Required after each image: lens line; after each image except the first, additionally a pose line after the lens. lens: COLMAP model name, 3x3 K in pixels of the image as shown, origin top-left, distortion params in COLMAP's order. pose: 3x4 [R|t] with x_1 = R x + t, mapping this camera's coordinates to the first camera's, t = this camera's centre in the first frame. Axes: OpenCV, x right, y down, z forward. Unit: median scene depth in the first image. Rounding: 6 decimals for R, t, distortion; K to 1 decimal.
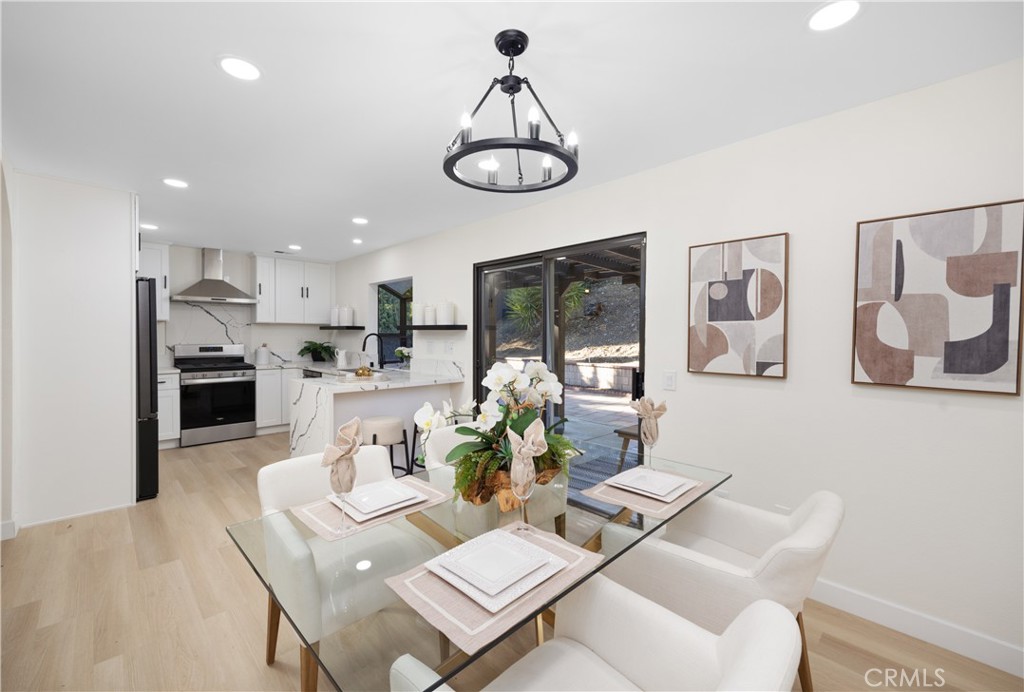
lens RADIAL K [[410.6, 0, 506.2], [0, 410.6, 346.6], [0, 0, 1]] dist [-0.008323, 0.000377]
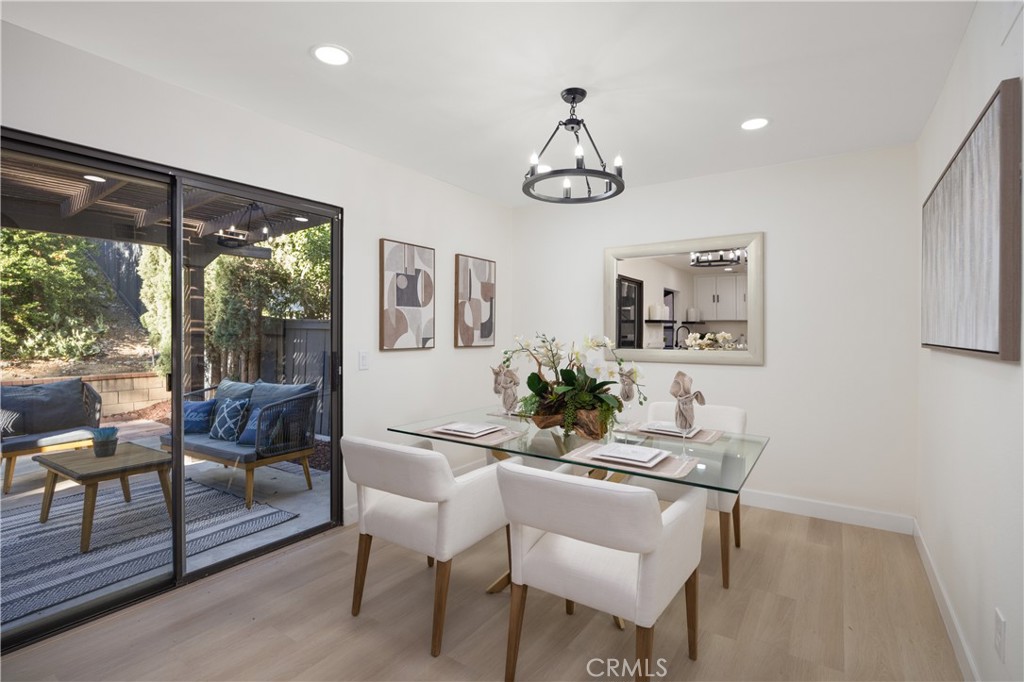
lens RADIAL K [[487.7, 0, 505.7], [0, 487.7, 334.6], [0, 0, 1]] dist [-0.010466, 0.001044]
pose [[-0.185443, -0.013620, 0.982561, -0.495905], [0.023431, 0.999558, 0.018277, 0.001610], [-0.982376, 0.026412, -0.185042, 0.493794]]
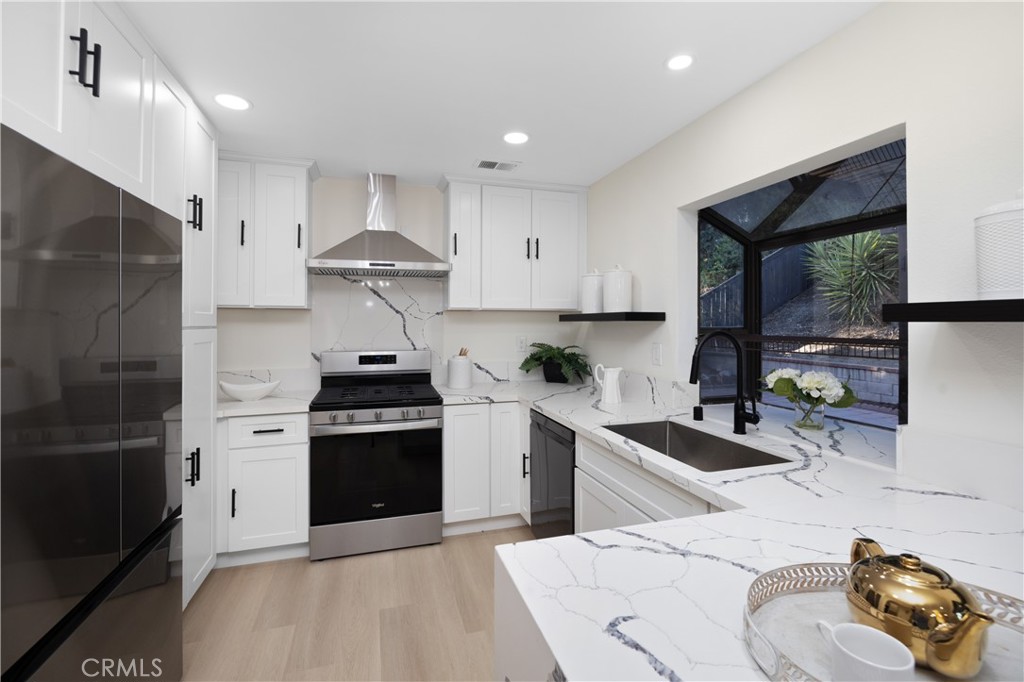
lens RADIAL K [[449.4, 0, 514.5], [0, 449.4, 317.5], [0, 0, 1]] dist [-0.007124, -0.001582]
pose [[0.888332, -0.016021, -0.458922, -0.333503], [-0.003882, 0.999093, -0.042394, -0.029399], [0.459185, 0.039441, 0.887465, 0.647032]]
